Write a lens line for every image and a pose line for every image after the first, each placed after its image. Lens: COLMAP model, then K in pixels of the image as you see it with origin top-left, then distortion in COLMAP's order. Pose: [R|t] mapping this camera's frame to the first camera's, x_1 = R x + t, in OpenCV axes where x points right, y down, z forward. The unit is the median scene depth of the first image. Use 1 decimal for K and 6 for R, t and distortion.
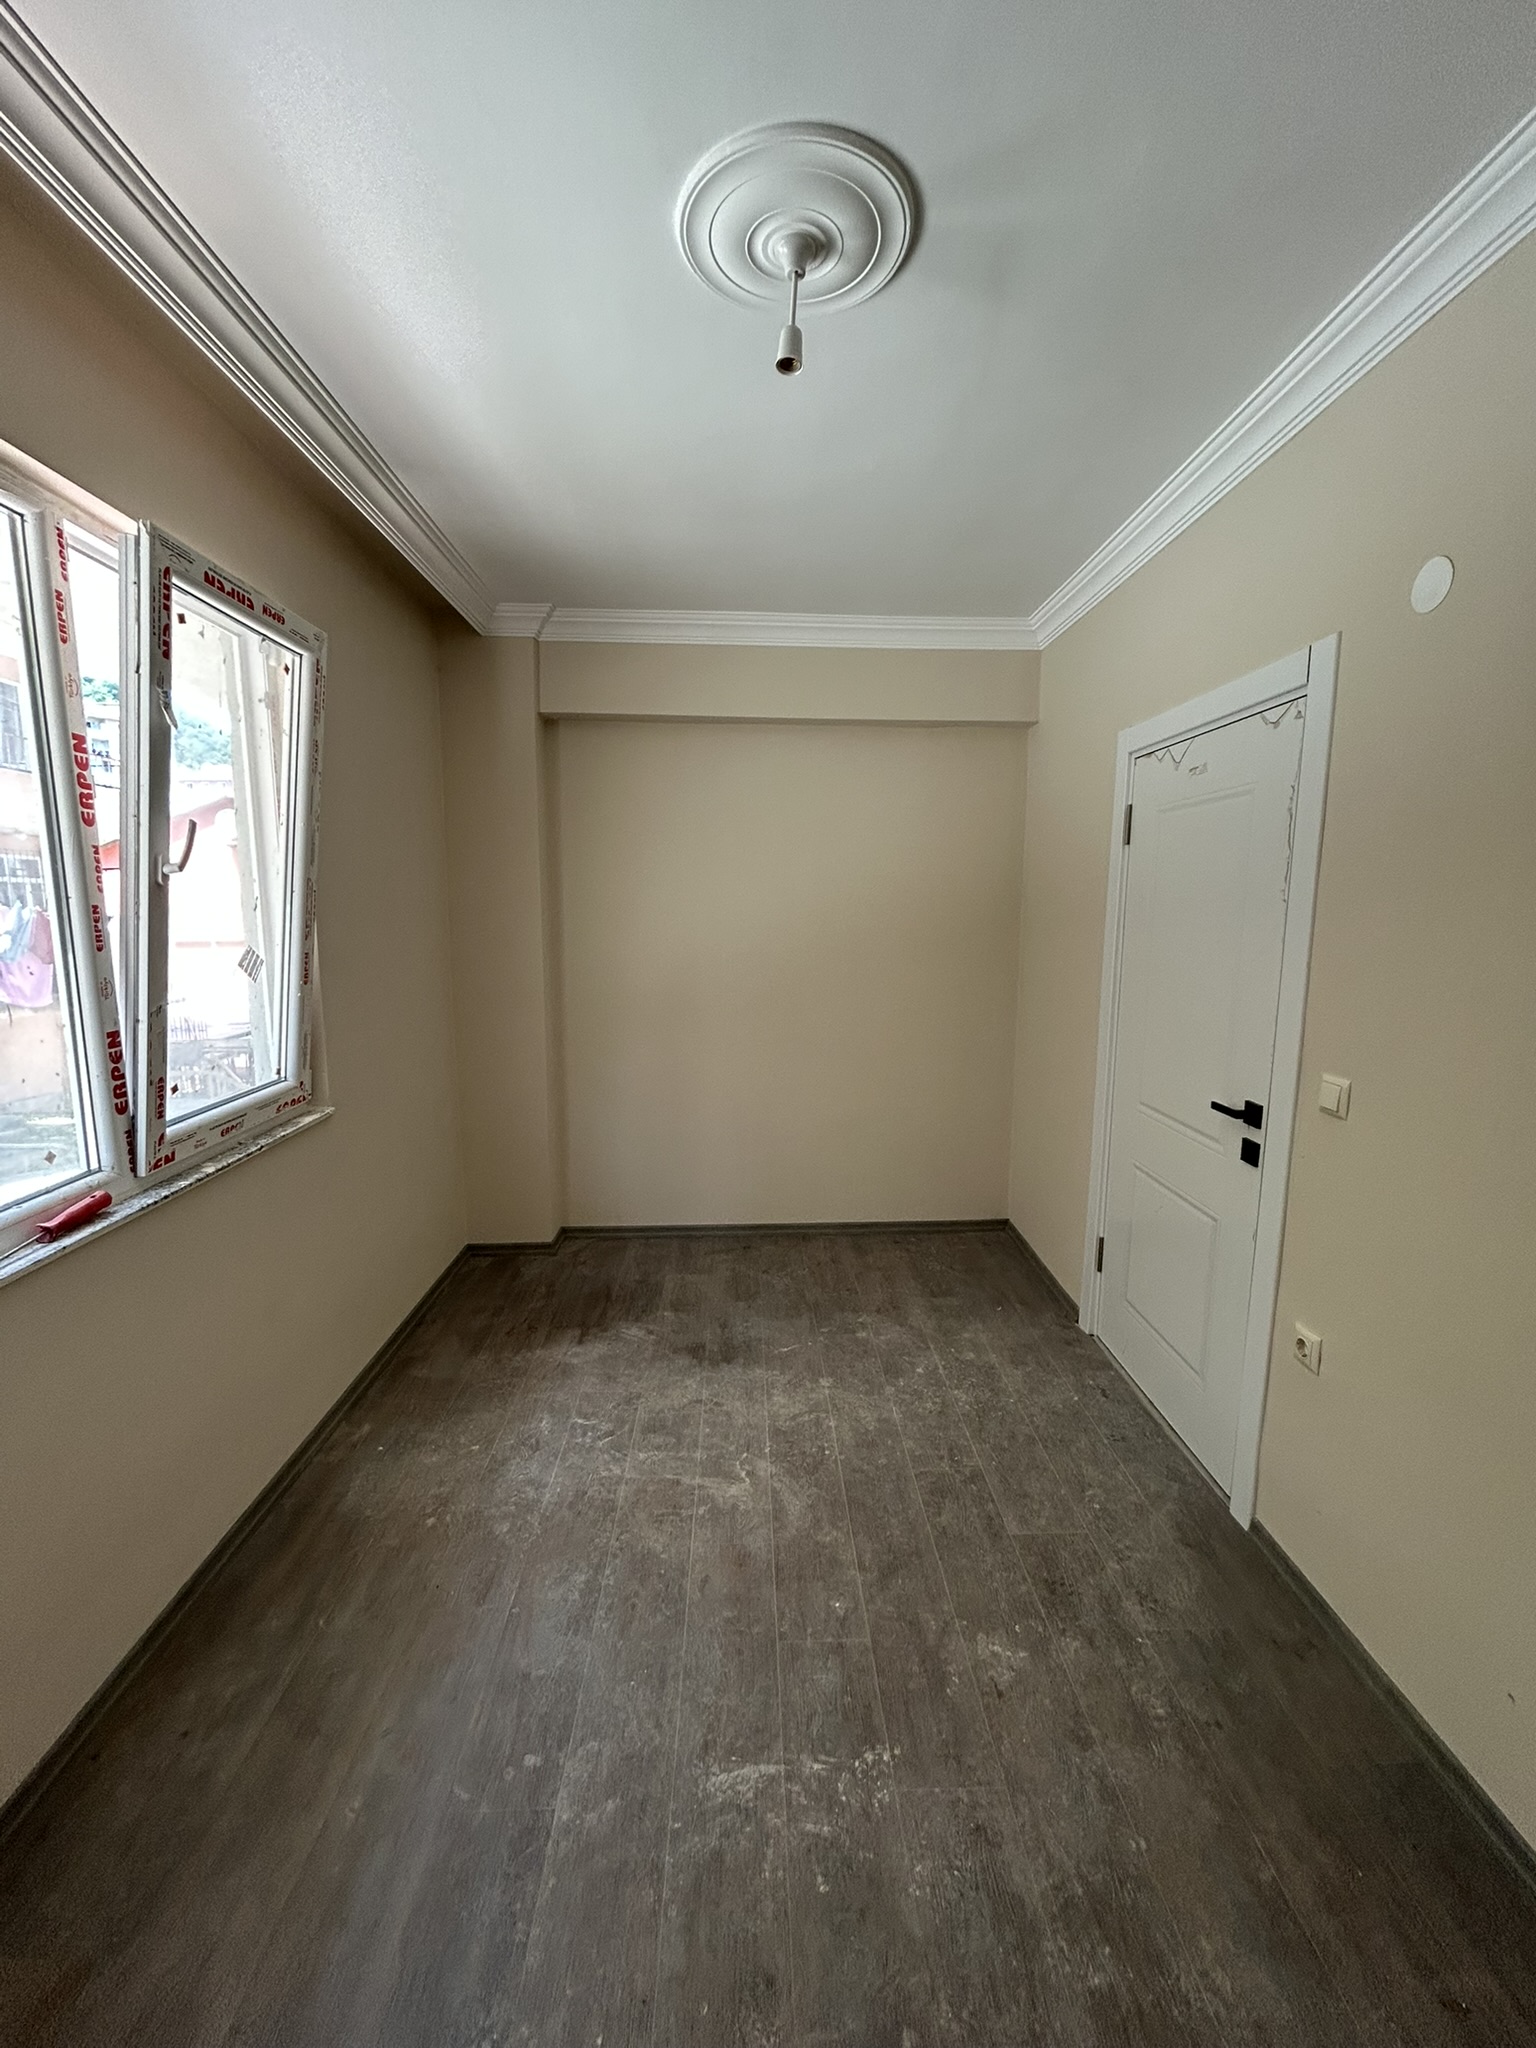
lens RADIAL K [[836.7, 0, 772.6], [0, 836.7, 1026.0], [0, 0, 1]] dist [-0.000429, -0.000252]
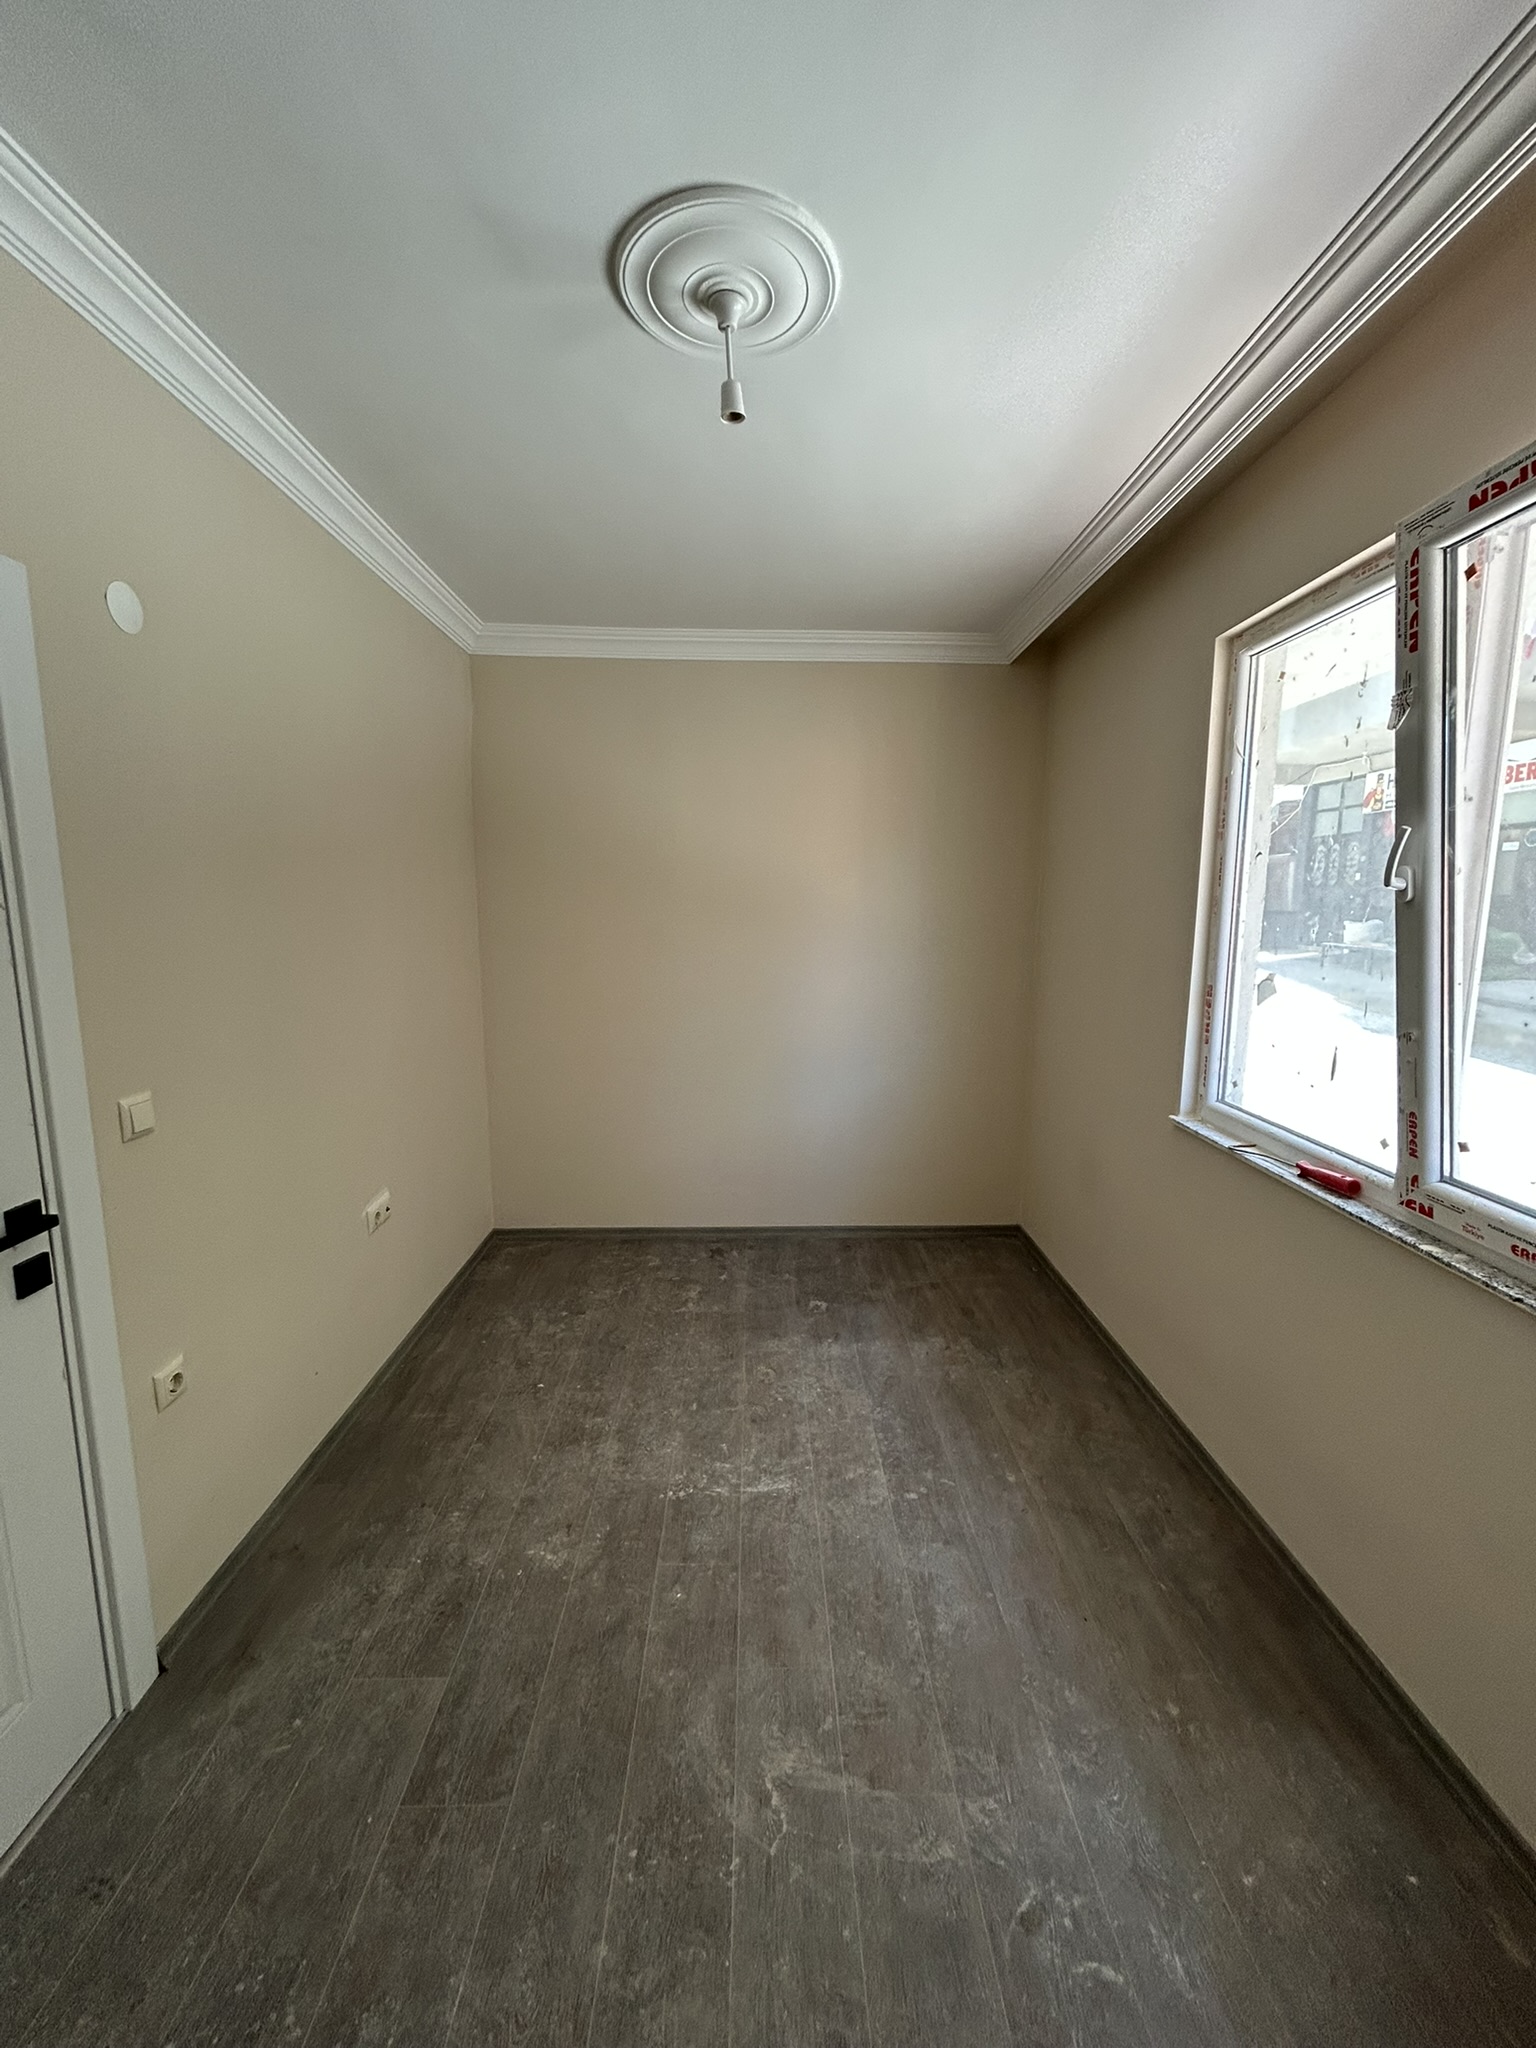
lens RADIAL K [[823.8, 0, 768.0], [0, 823.8, 1024.0], [0, 0, 1]] dist [-0.001897, -0.000094]
pose [[-0.999778, -0.012052, 0.017294, -0.041832], [-0.006514, 0.956925, 0.290263, -0.278178], [-0.020047, 0.290086, -0.956791, 1.795028]]
